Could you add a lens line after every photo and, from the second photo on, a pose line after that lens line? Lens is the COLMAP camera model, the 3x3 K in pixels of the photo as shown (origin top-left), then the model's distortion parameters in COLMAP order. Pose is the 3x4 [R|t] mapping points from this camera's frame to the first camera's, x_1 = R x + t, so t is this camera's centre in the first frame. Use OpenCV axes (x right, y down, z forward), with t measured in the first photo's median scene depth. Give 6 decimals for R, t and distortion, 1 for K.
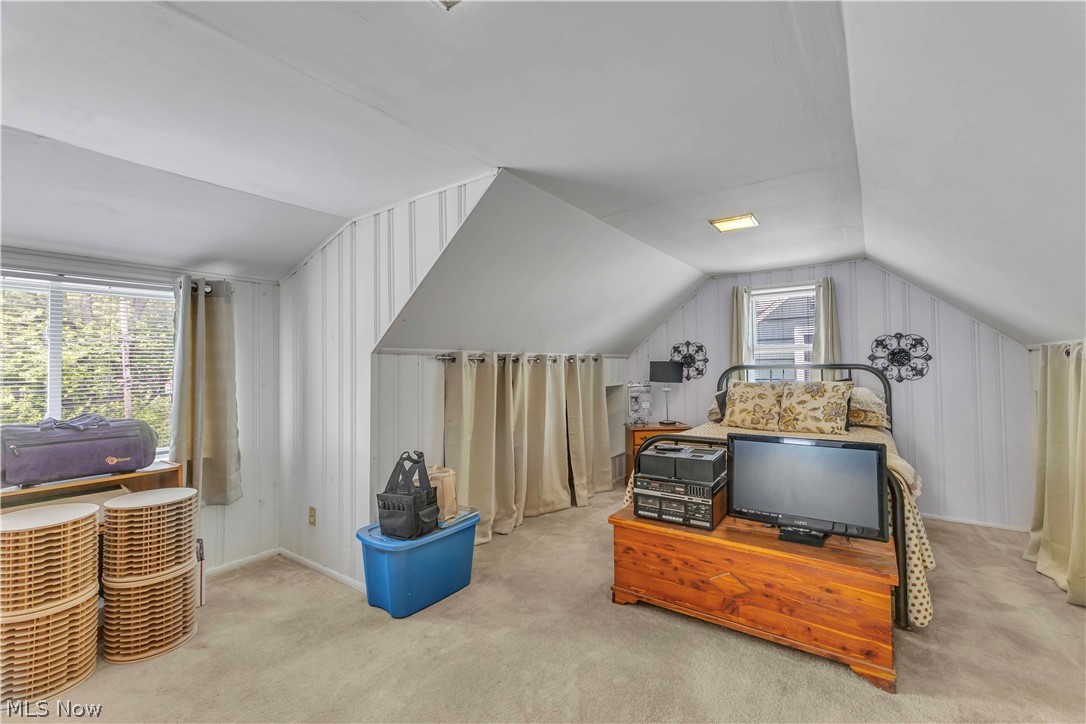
lens RADIAL K [[470.2, 0, 539.7], [0, 470.2, 364.3], [0, 0, 1]] dist [0.001814, 0.000023]
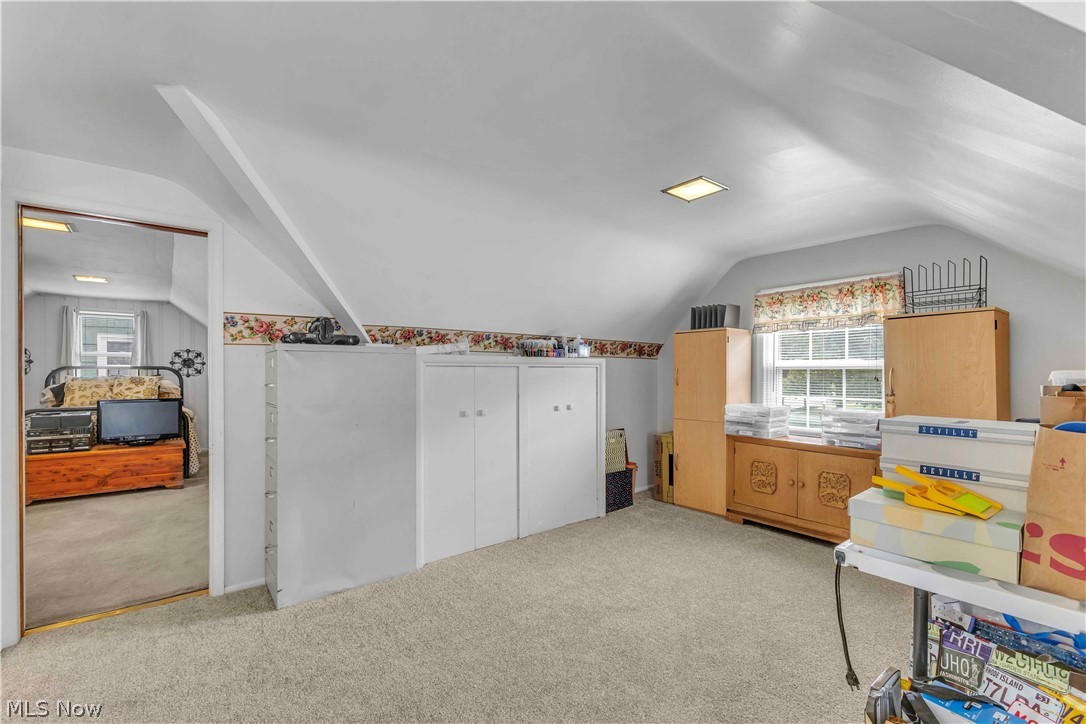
lens RADIAL K [[470.2, 0, 539.7], [0, 470.2, 364.3], [0, 0, 1]] dist [0.001814, 0.000023]
pose [[0.272177, 0.023373, 0.961963, -0.610989], [-0.009885, 0.999720, -0.021494, 0.015765], [-0.962196, -0.003658, 0.272332, -0.796076]]
